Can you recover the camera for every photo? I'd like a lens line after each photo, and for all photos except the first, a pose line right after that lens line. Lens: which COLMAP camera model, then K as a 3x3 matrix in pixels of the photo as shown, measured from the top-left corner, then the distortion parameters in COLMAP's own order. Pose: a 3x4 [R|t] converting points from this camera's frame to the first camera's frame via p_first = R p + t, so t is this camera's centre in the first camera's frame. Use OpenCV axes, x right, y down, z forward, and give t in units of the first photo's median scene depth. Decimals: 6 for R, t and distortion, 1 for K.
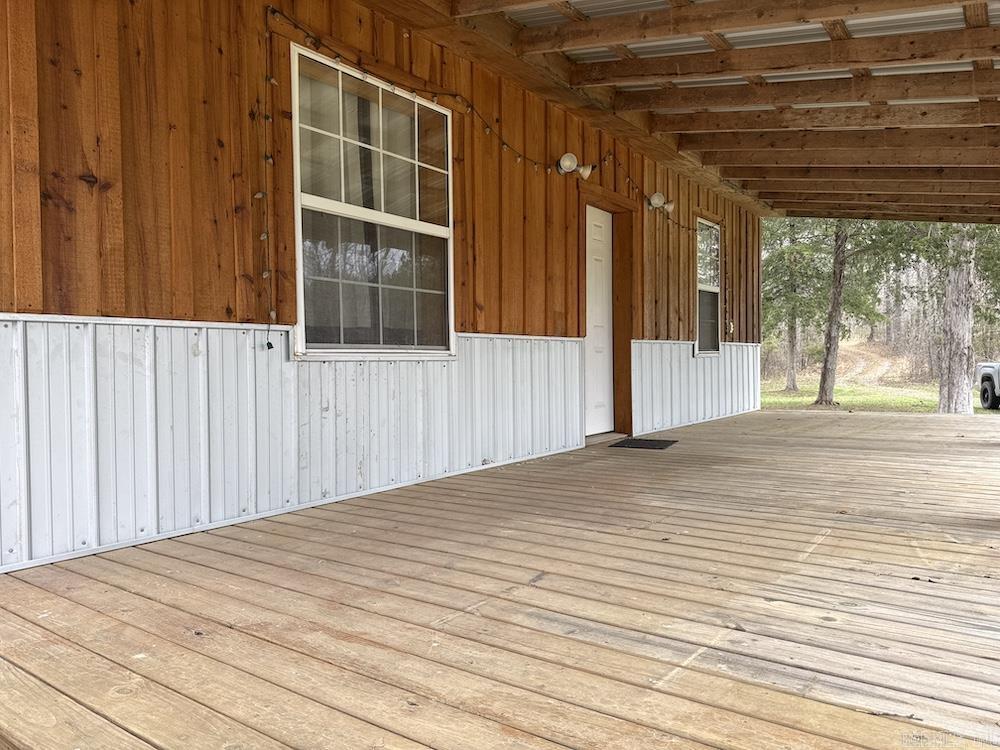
lens RADIAL K [[700.2, 0, 500.0], [0, 700.2, 375.0], [0, 0, 1]] dist [0.128358, -0.178972]
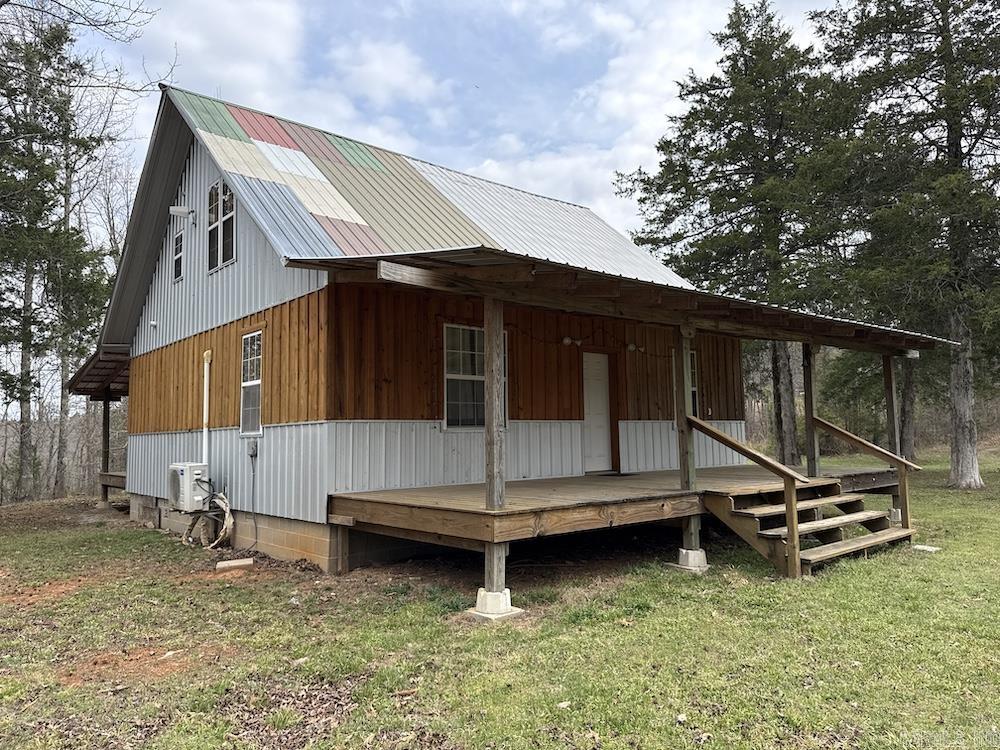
lens RADIAL K [[700.2, 0, 500.0], [0, 700.2, 375.0], [0, 0, 1]] dist [0.128358, -0.178972]
pose [[0.973918, -0.019481, -0.226061, 0.549717], [-0.003104, 0.995071, -0.099121, 0.026764], [0.226877, 0.097237, 0.969057, -1.628544]]
